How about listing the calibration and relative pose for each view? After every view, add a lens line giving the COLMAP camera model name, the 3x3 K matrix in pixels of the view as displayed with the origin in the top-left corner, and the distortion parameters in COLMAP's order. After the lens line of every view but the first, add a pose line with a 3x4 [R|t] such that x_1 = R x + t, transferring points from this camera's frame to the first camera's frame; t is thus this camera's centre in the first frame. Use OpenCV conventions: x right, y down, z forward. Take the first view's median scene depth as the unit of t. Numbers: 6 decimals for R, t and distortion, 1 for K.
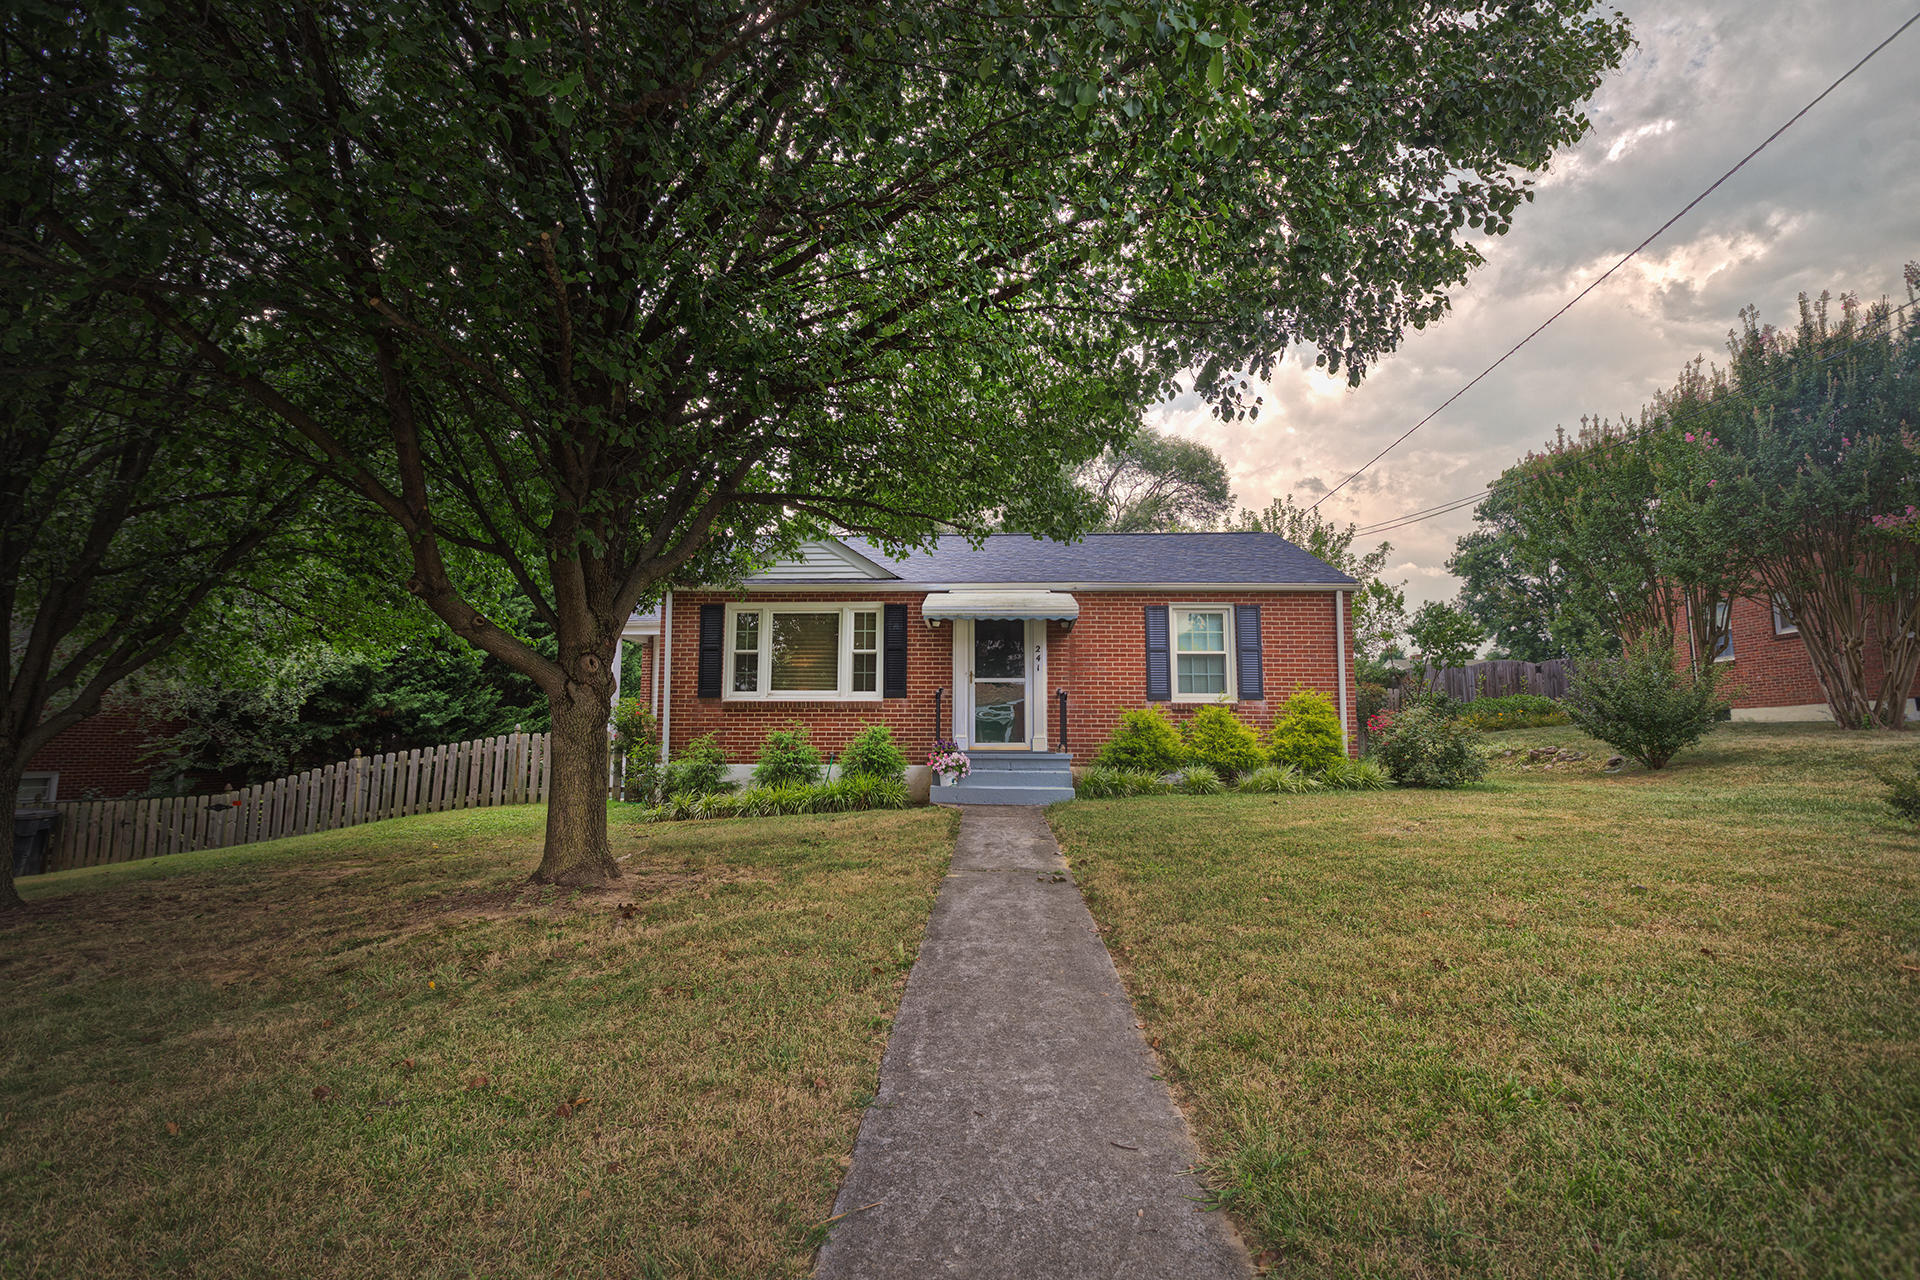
lens RADIAL K [[872.1, 0, 960.0], [0, 872.1, 640.0], [0, 0, 1]] dist [-0.001807, -0.000483]
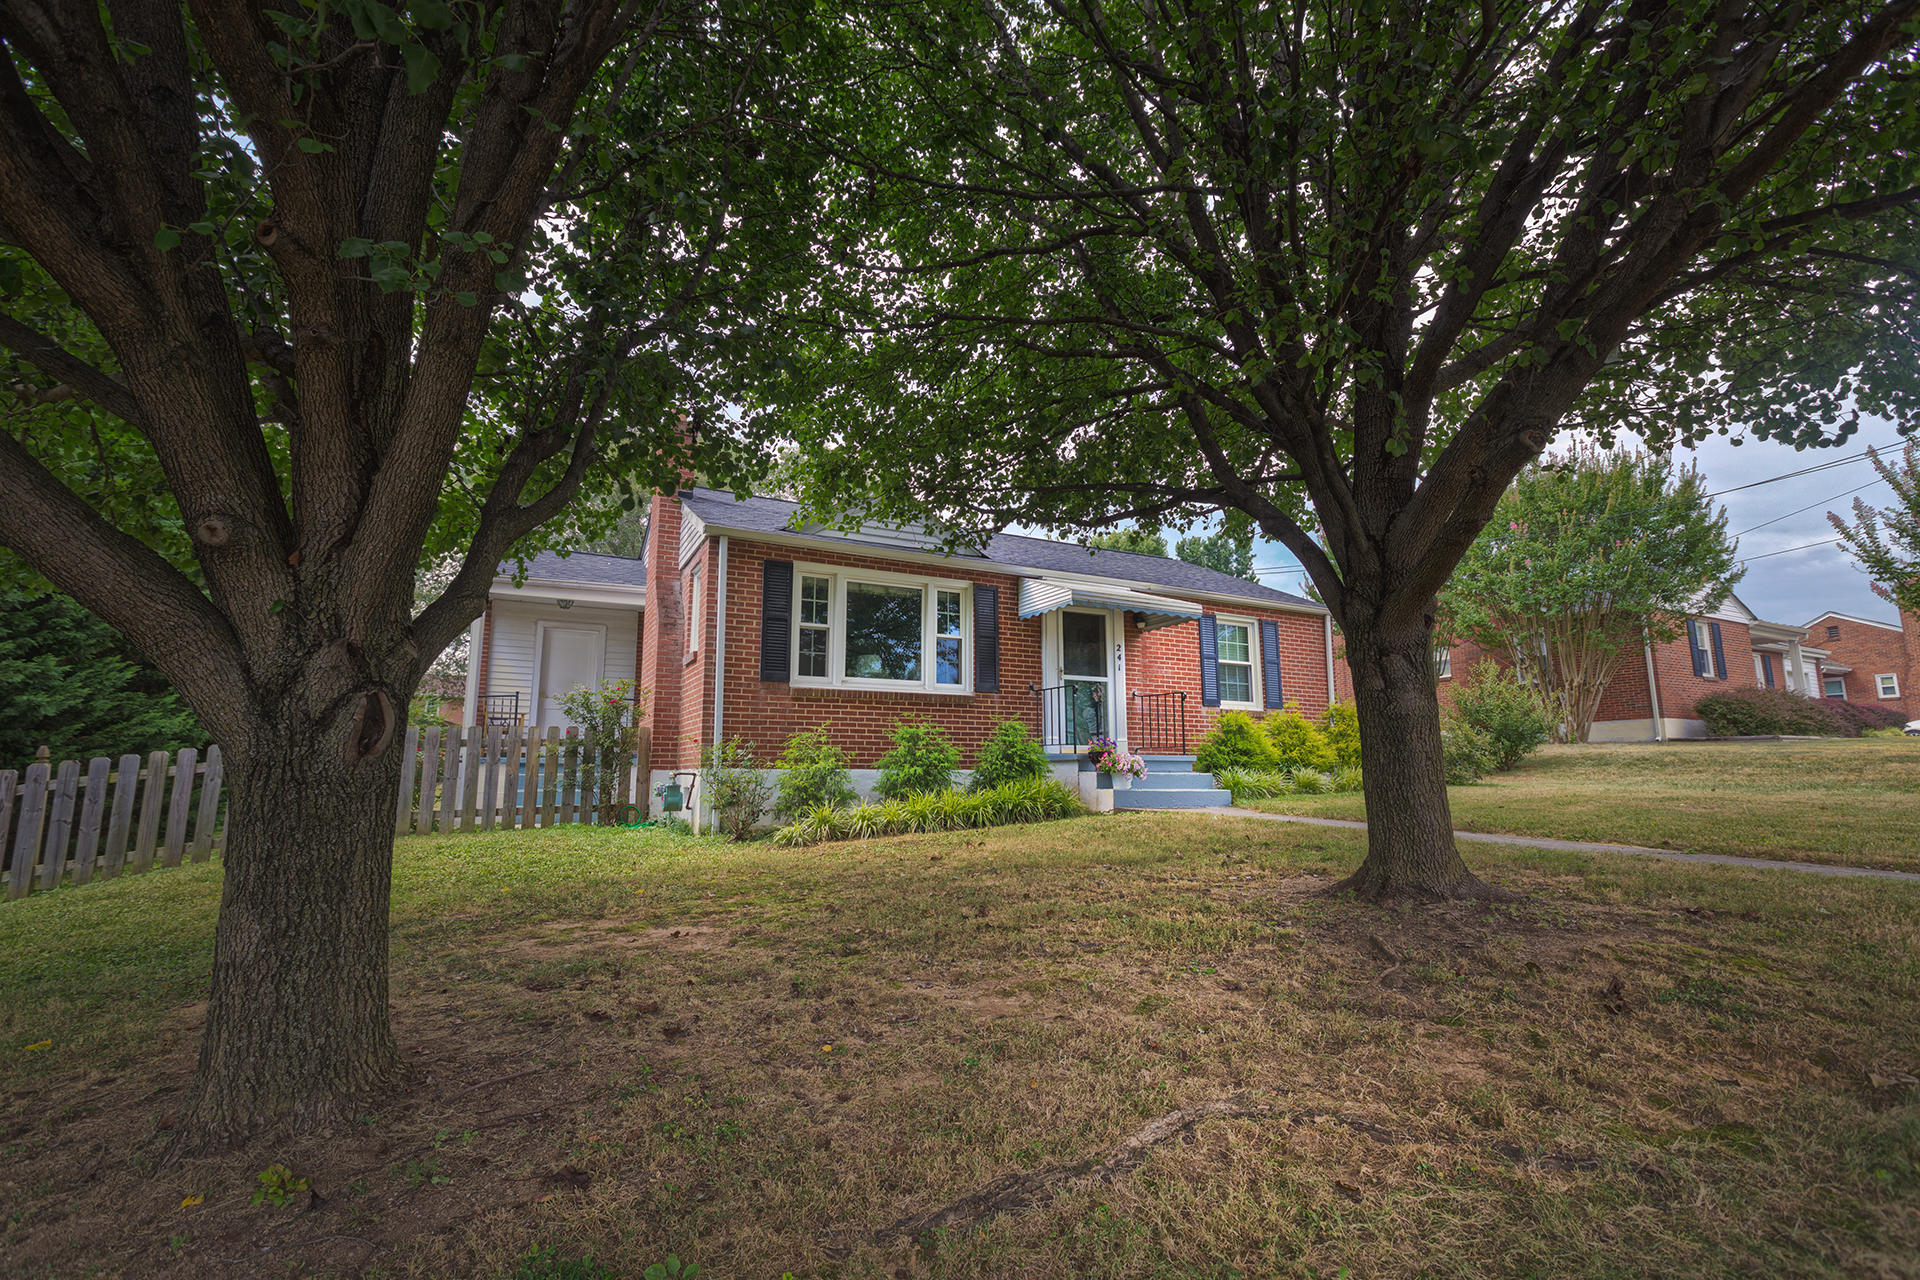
lens RADIAL K [[851.8, 0, 958.5], [0, 851.8, 629.8], [0, 0, 1]] dist [0.011375, -0.000099]
pose [[0.860509, 0.080385, 0.503052, -0.523491], [-0.059280, 0.996564, -0.057841, 0.053957], [-0.505974, 0.019952, 0.862318, 0.276433]]
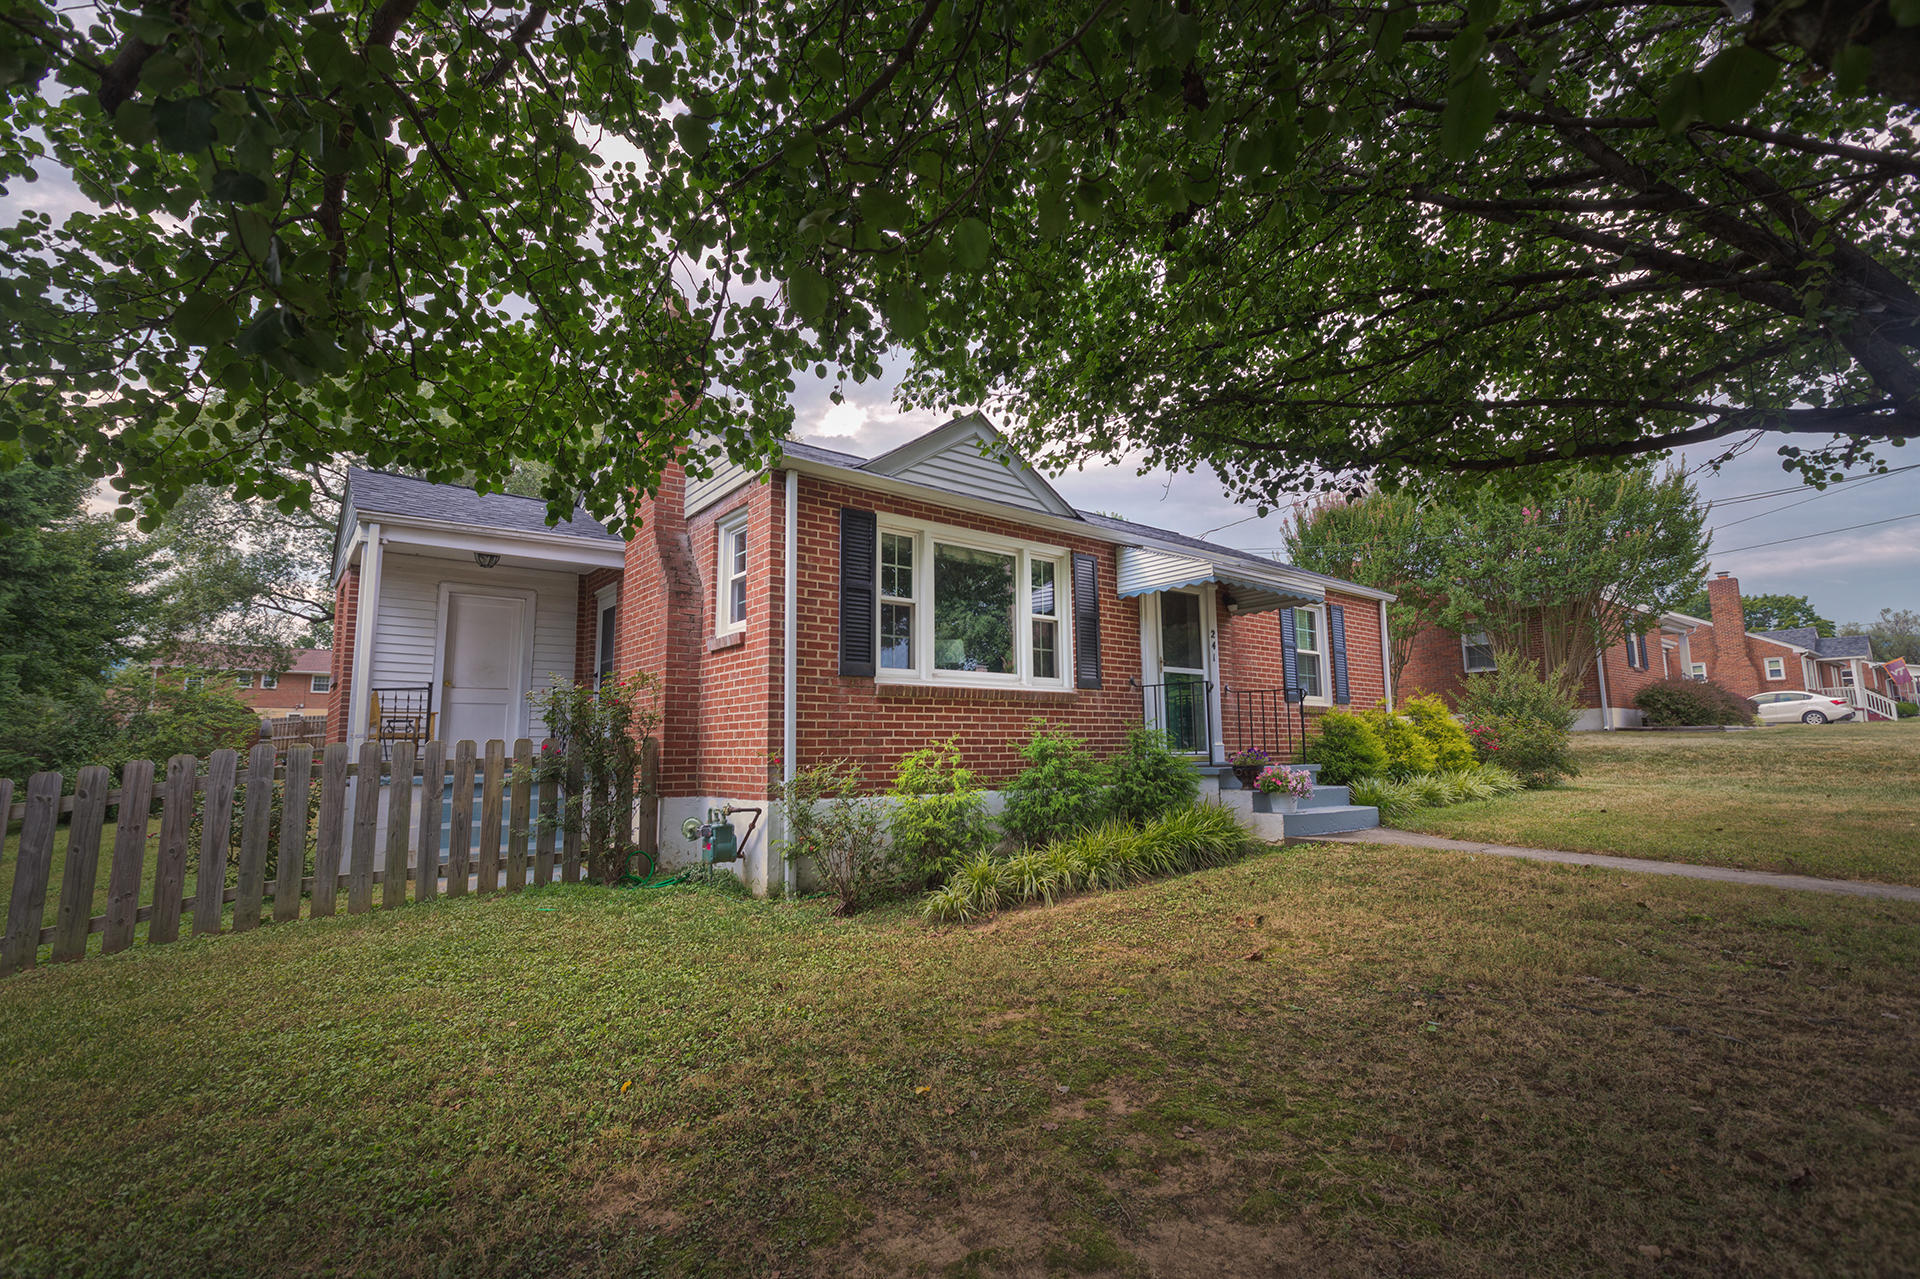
lens RADIAL K [[851.8, 0, 958.5], [0, 851.8, 629.3], [0, 0, 1]] dist [0.011375, -0.000099]
pose [[0.749895, 0.080582, 0.656631, -0.590663], [-0.070251, 0.996641, -0.042079, 0.054042], [-0.657817, -0.014574, 0.753037, 0.551418]]
